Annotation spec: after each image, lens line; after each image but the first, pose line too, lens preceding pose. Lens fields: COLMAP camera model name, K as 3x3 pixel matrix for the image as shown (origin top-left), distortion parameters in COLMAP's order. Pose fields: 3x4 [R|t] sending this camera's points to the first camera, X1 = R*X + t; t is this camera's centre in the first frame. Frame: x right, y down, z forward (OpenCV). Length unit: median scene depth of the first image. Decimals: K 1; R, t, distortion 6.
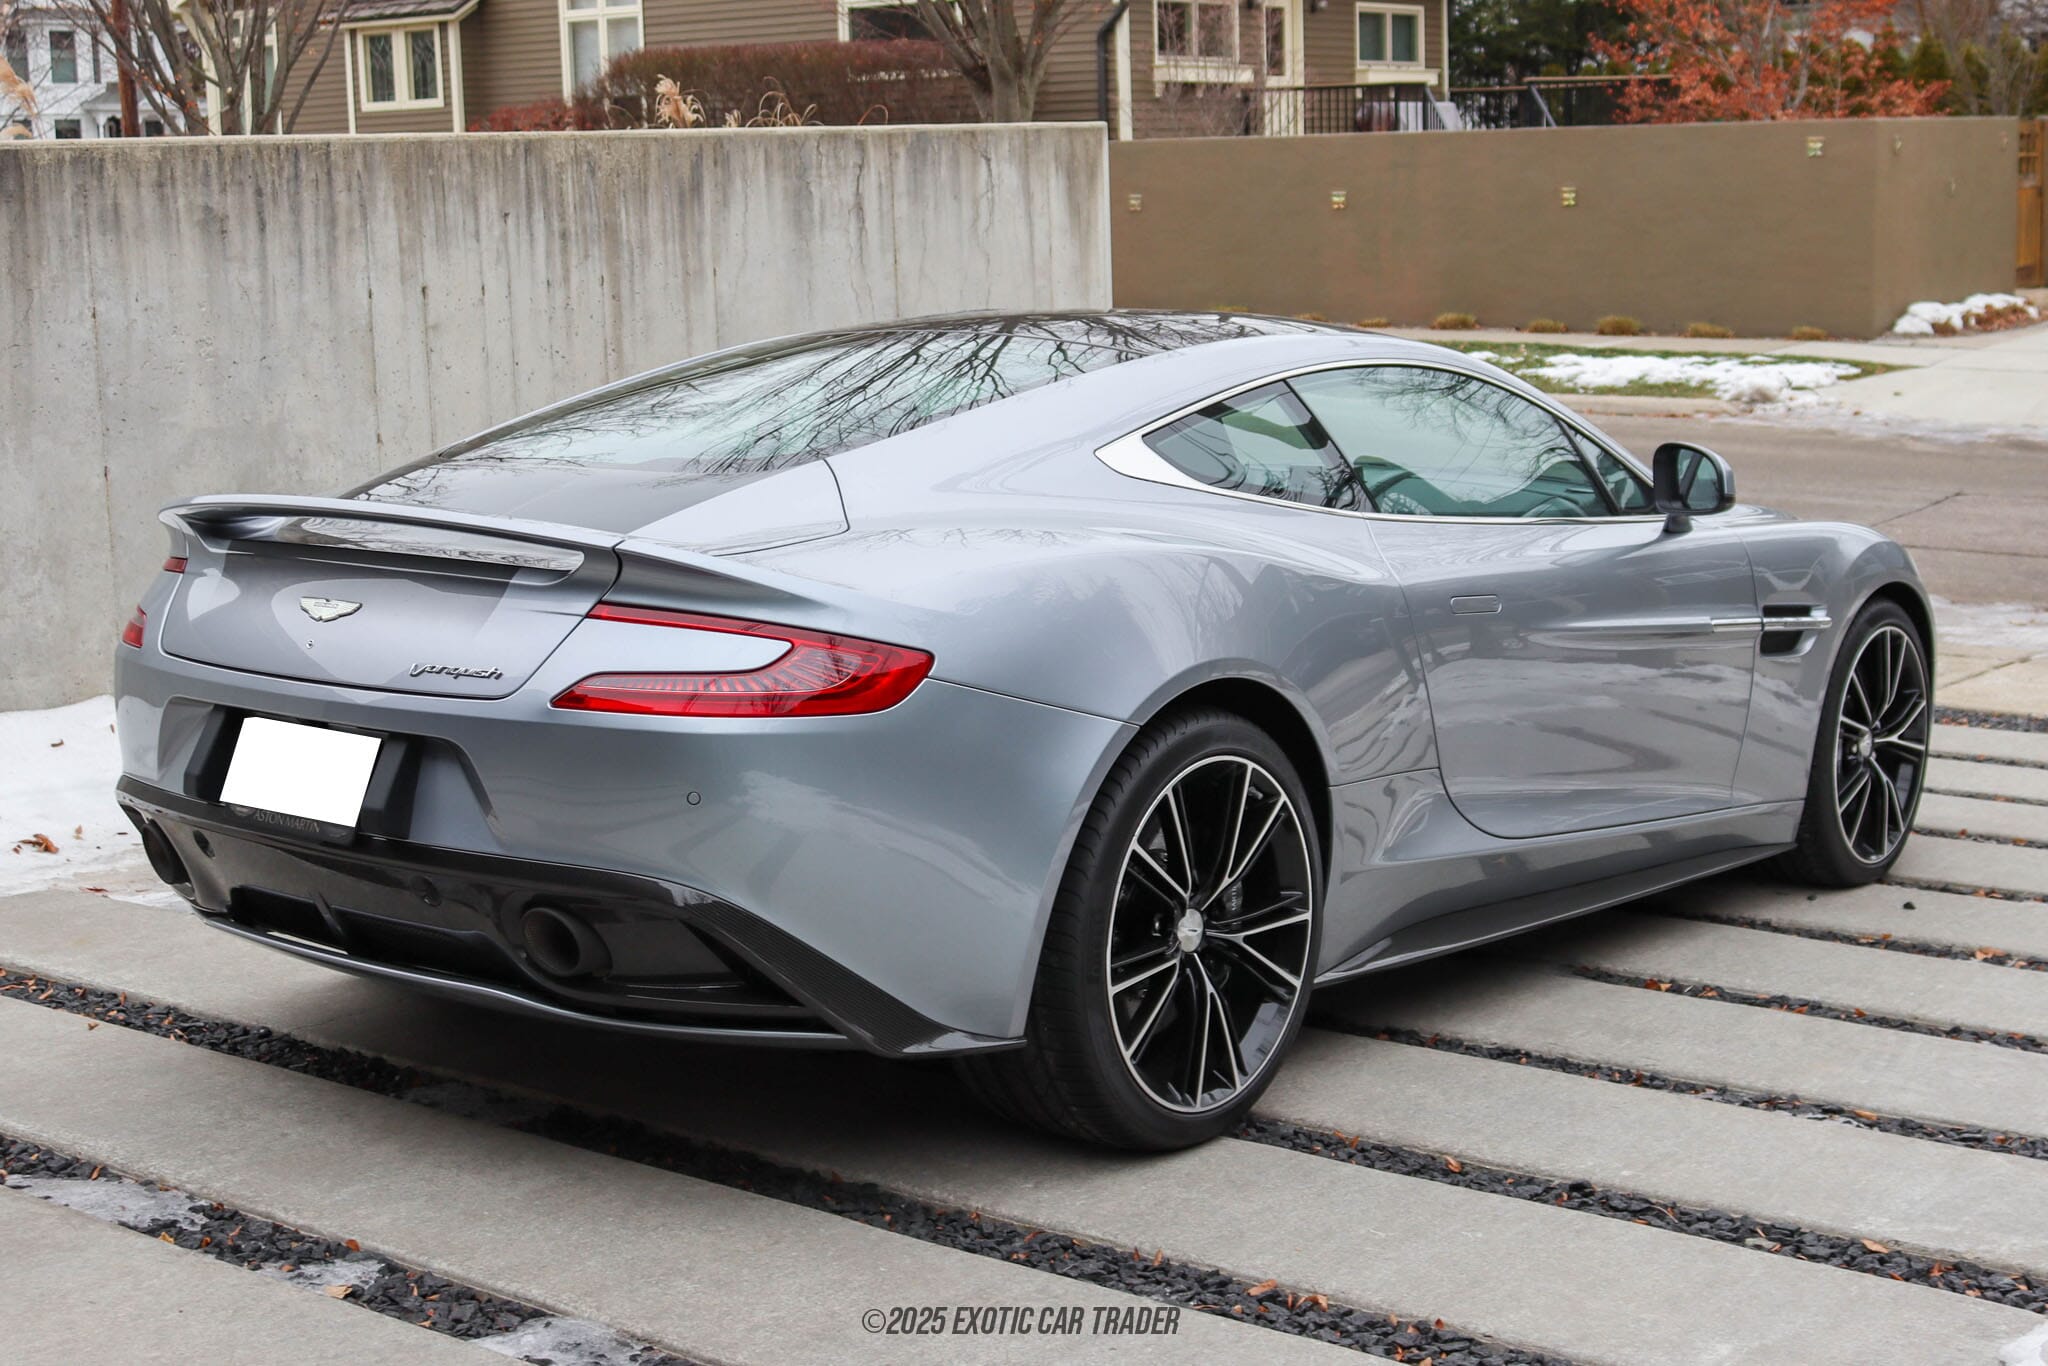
lens RADIAL K [[2787.0, 0, 1024.0], [0, 2787.0, 683.0], [0, 0, 1]] dist [-0.093181, -0.034028]
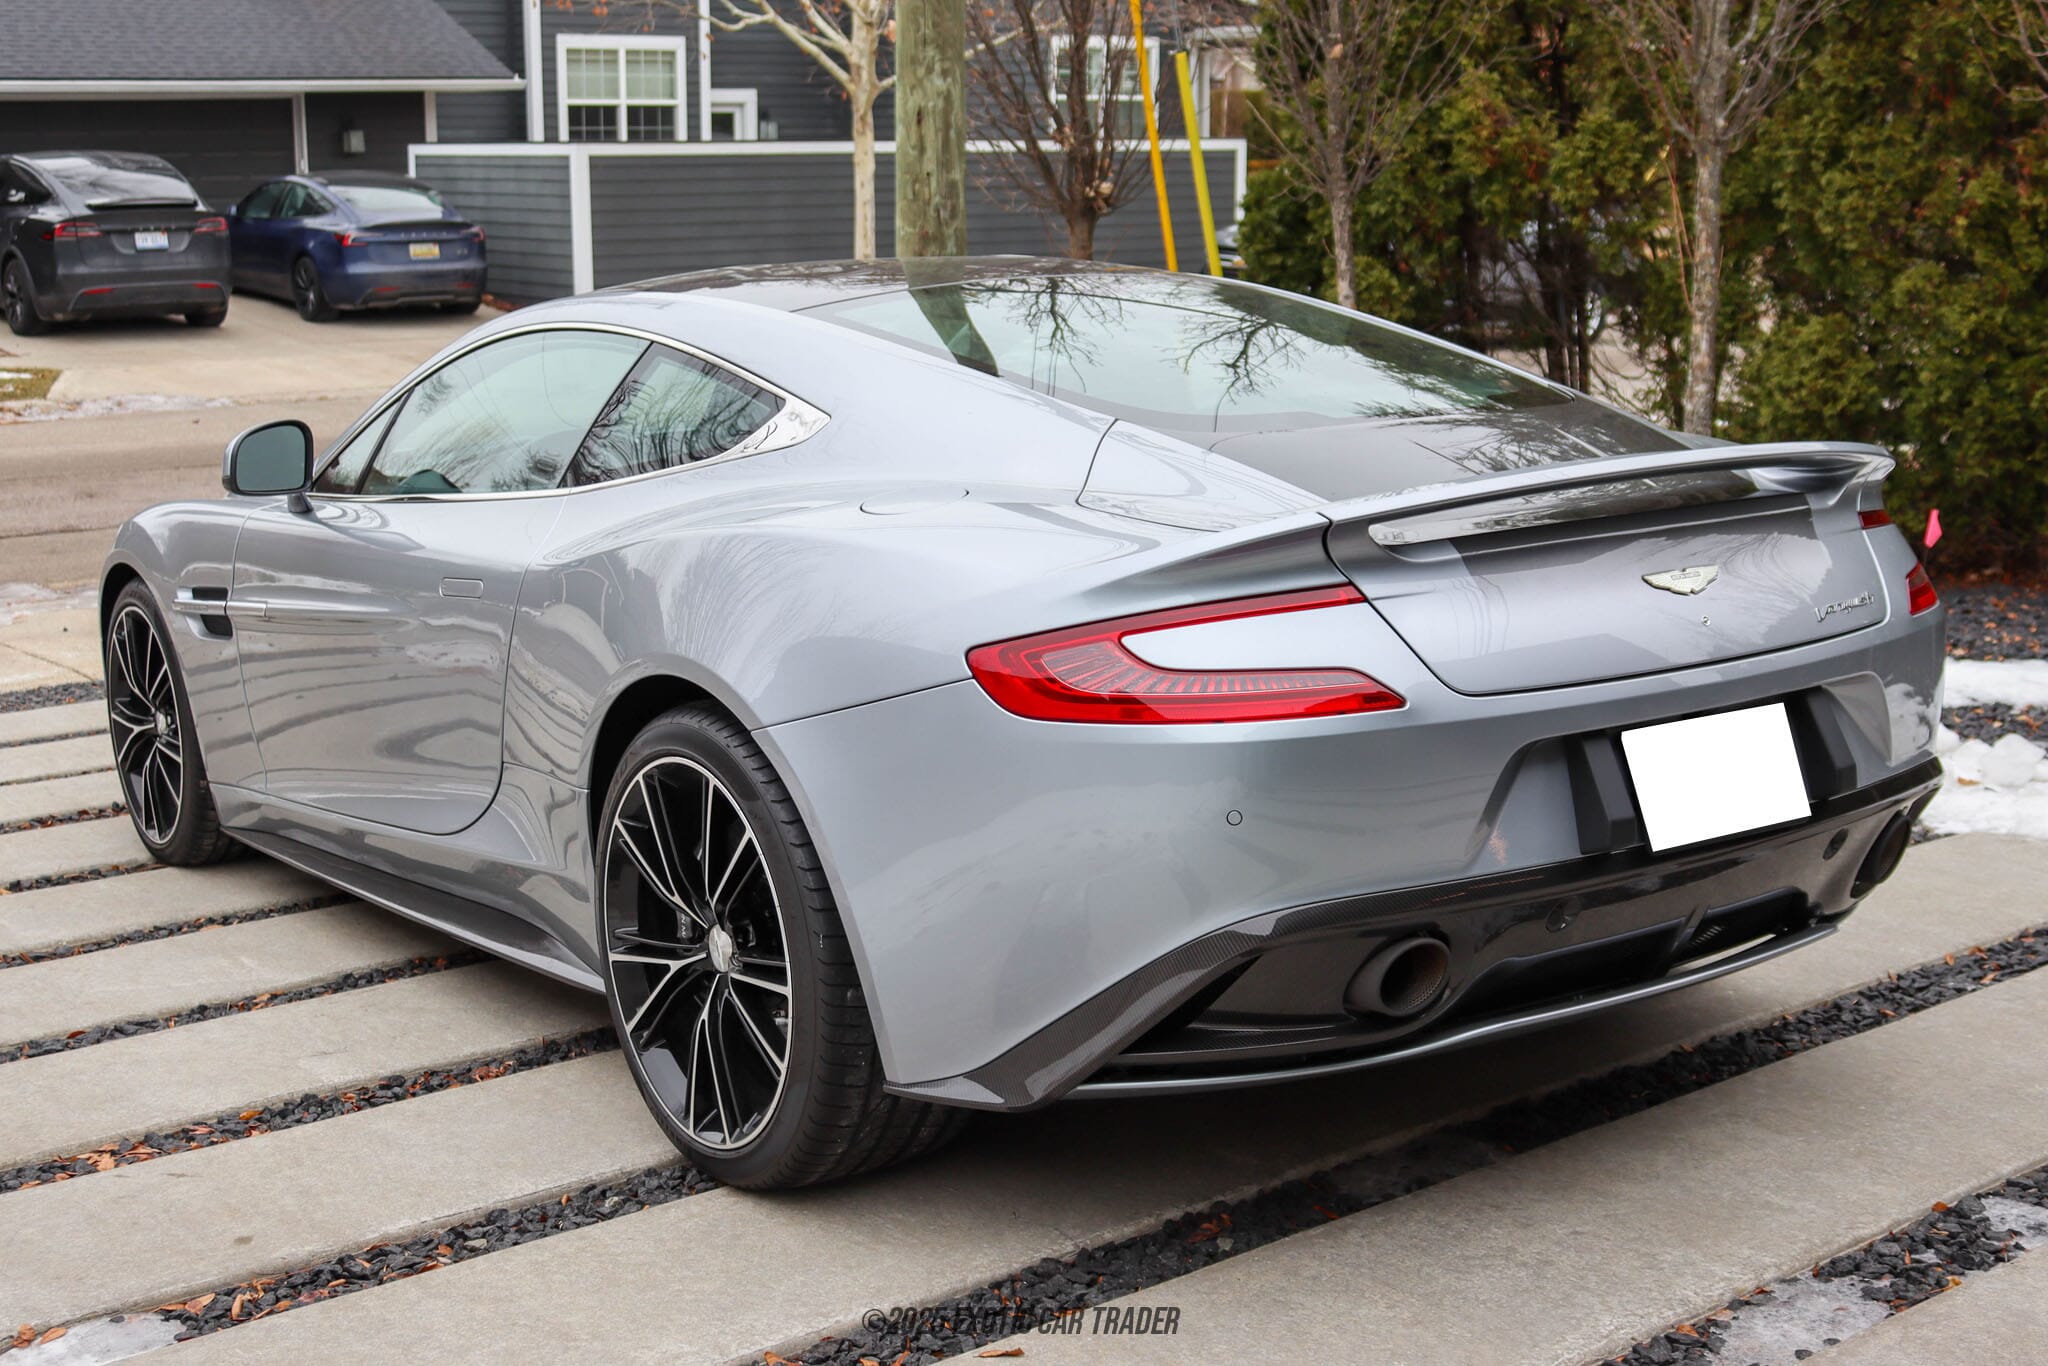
lens RADIAL K [[2493.5, 0, 1024.0], [0, 2493.5, 683.0], [0, 0, 1]] dist [-0.053625, 0.015703]
pose [[0.284117, -0.175203, 0.942646, -0.853717], [0.168674, 0.976962, 0.130742, -0.106536], [-0.943836, 0.121853, 0.307124, 0.783155]]
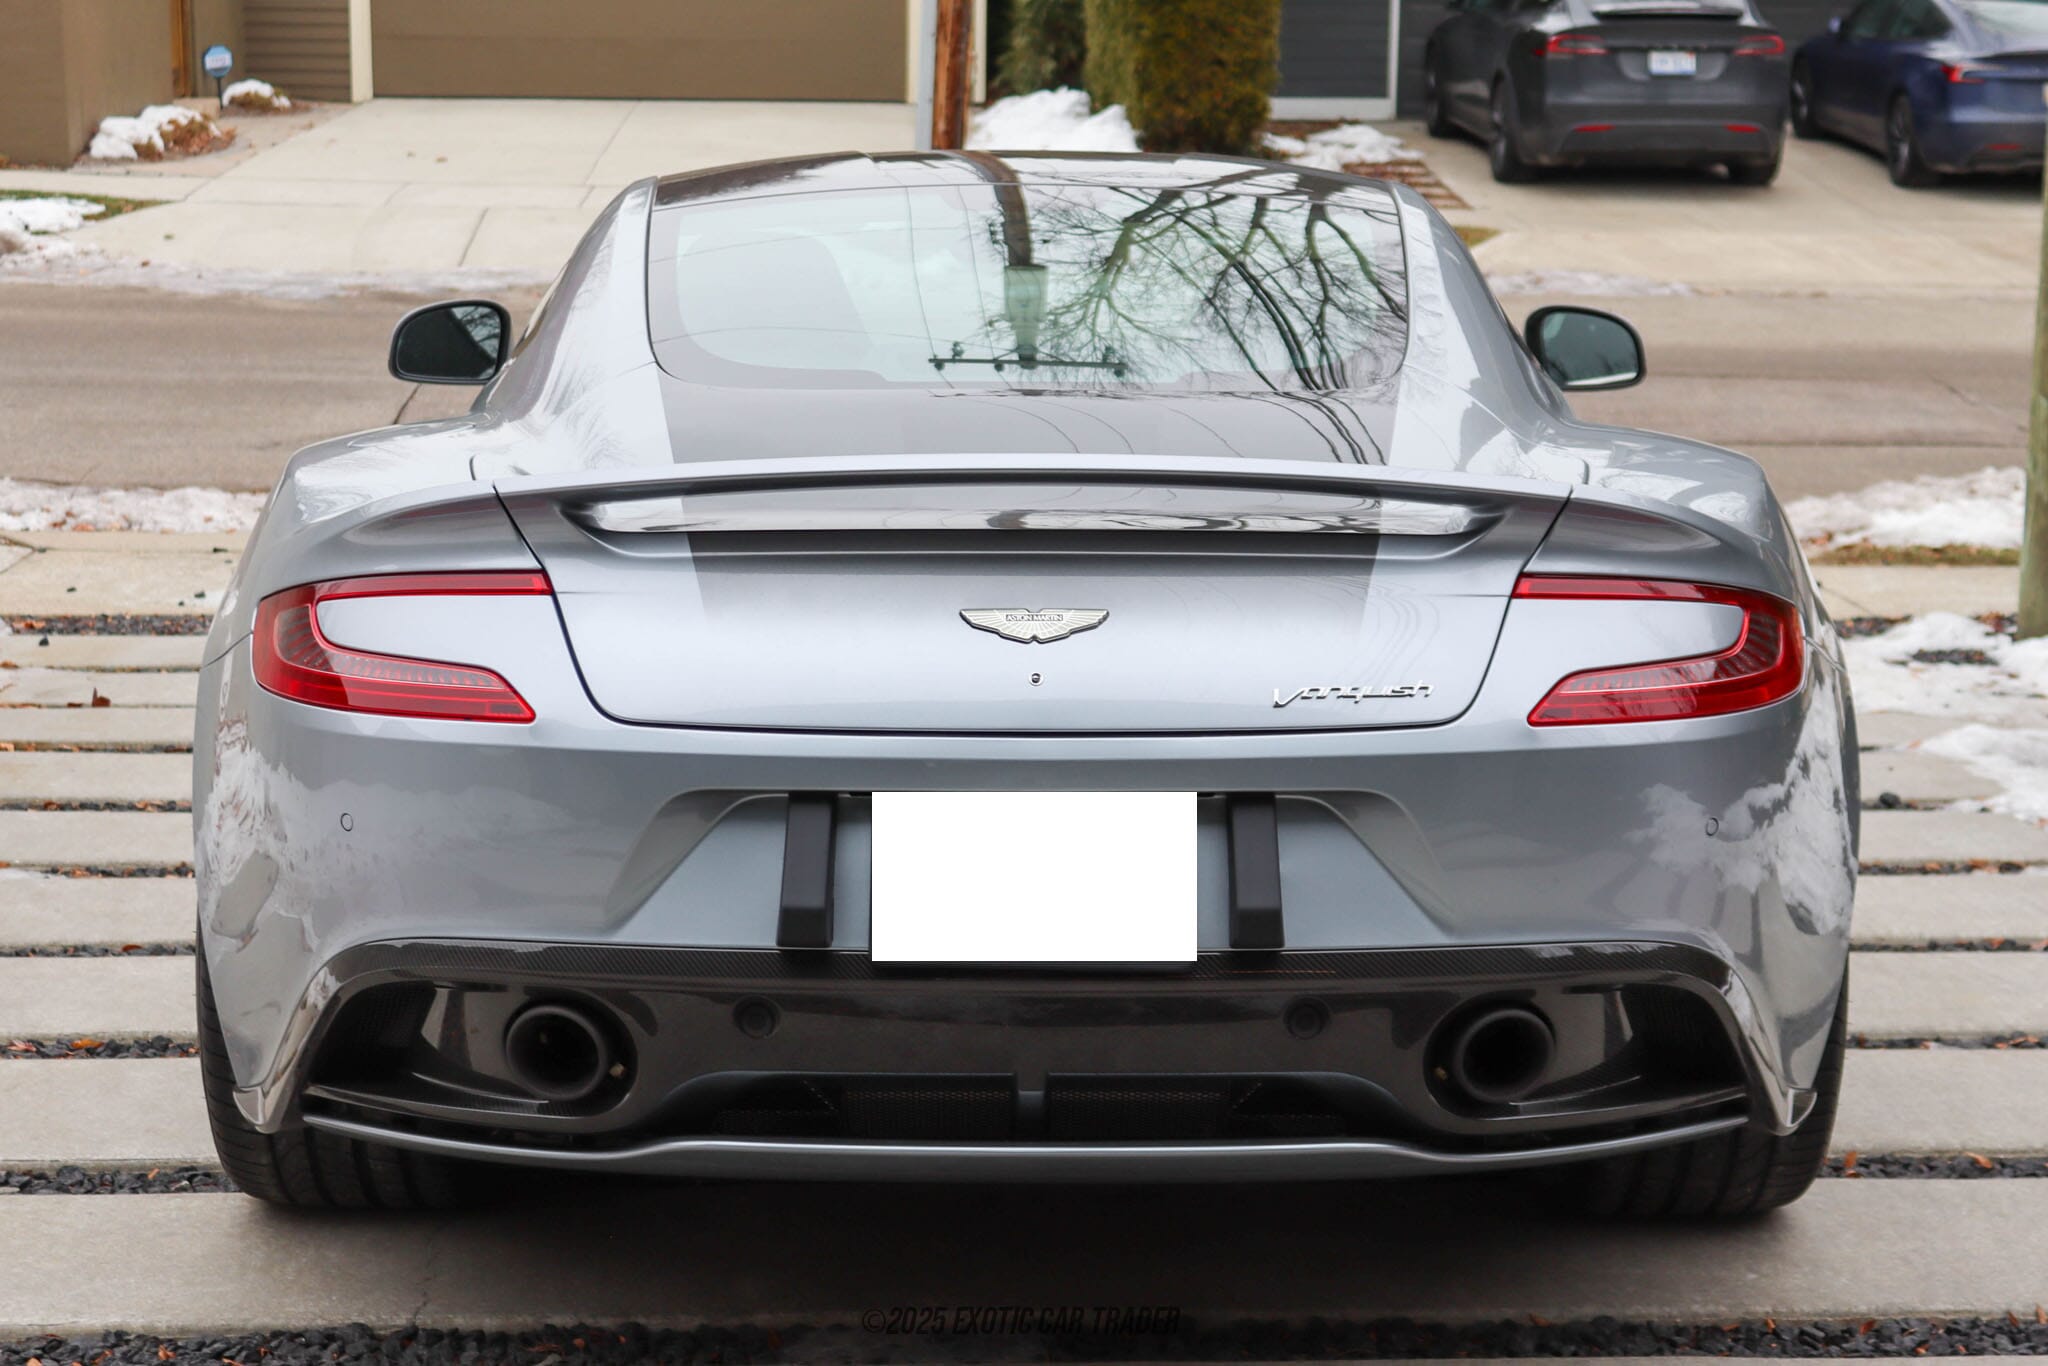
lens RADIAL K [[3605.2, 0, 1024.0], [0, 3605.2, 683.0], [0, 0, 1]] dist [-0.032884, 0.071326]
pose [[0.764917, -0.096382, 0.636877, -0.654802], [0.083350, 0.995240, 0.050508, -0.045798], [-0.638714, 0.014450, 0.769309, 0.285777]]
